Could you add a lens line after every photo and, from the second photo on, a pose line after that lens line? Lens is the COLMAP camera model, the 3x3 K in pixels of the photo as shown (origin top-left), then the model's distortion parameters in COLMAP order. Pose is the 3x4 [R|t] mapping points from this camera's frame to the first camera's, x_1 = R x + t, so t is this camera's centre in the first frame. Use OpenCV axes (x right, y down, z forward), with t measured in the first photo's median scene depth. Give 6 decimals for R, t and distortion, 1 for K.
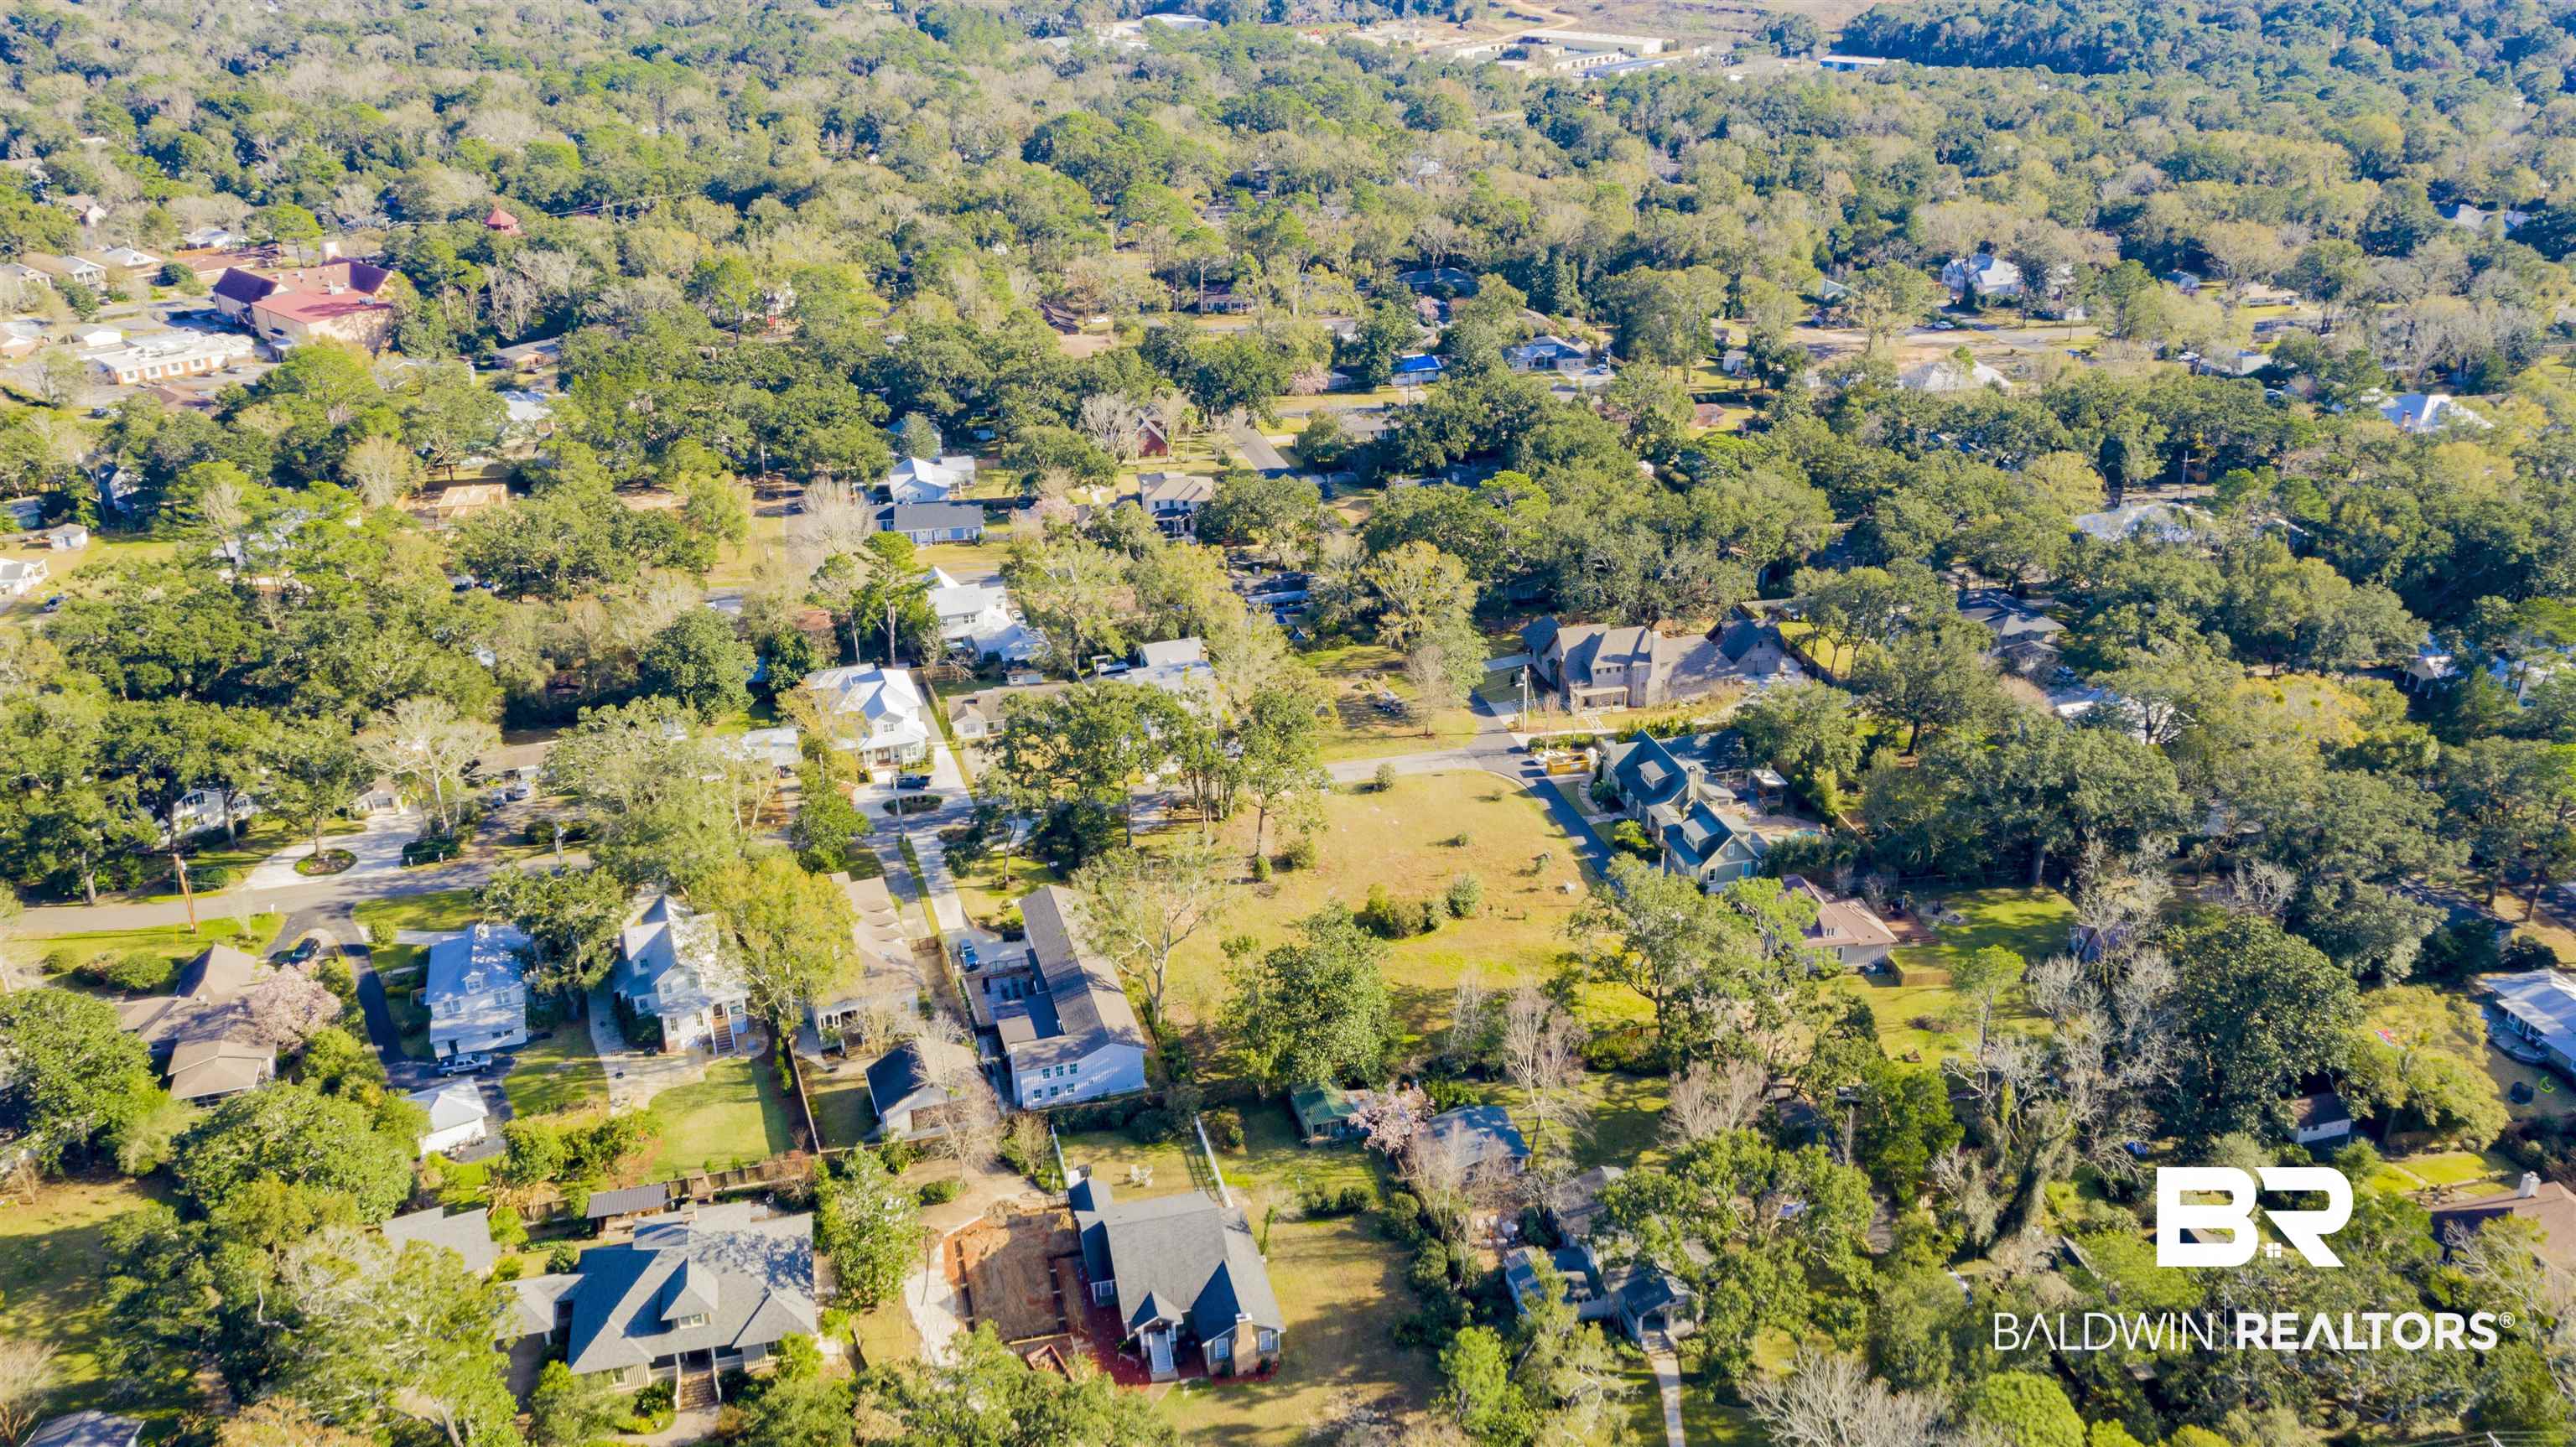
lens RADIAL K [[2053.9, 0, 1291.1], [0, 2053.9, 731.9], [0, 0, 1]] dist [0.001466, 0.045830]
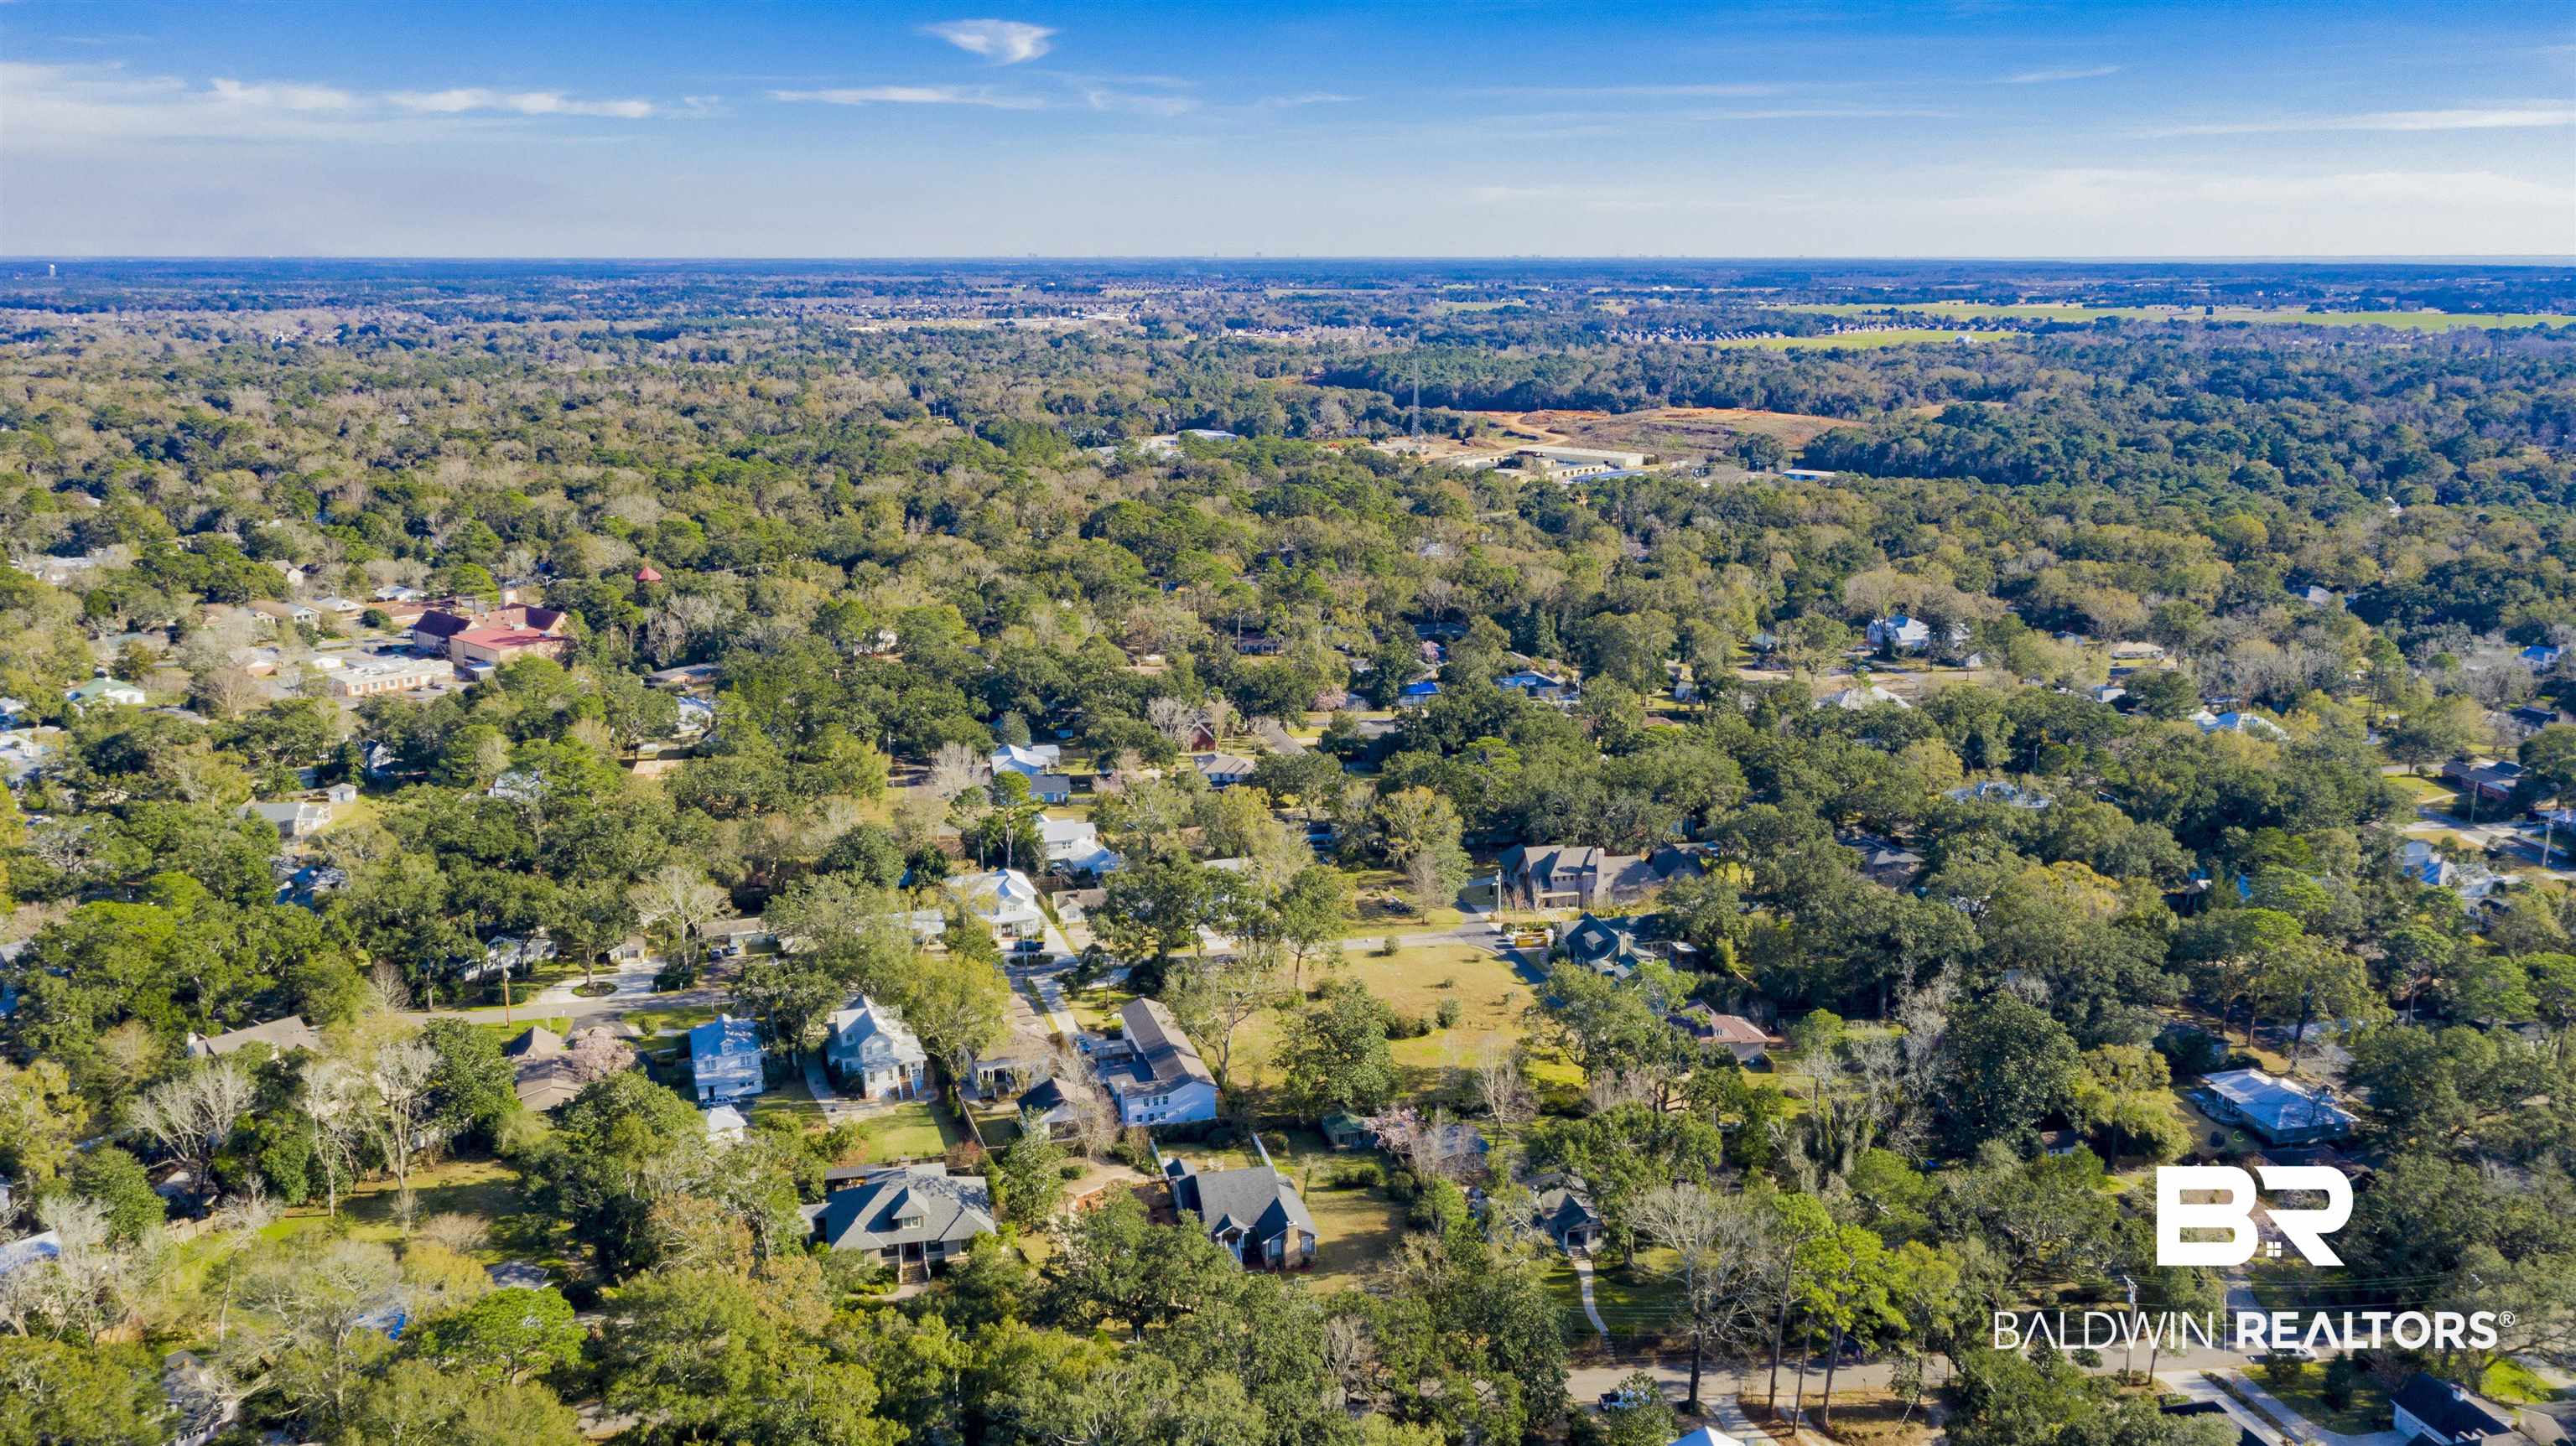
lens RADIAL K [[2053.7, 0, 1287.7], [0, 2053.7, 725.0], [0, 0, 1]] dist [0.001466, 0.045830]
pose [[0.999910, 0.011000, -0.007636, -0.008779], [-0.012292, 0.980211, -0.197575, 0.105443], [0.005311, 0.197652, 0.980258, -0.230399]]
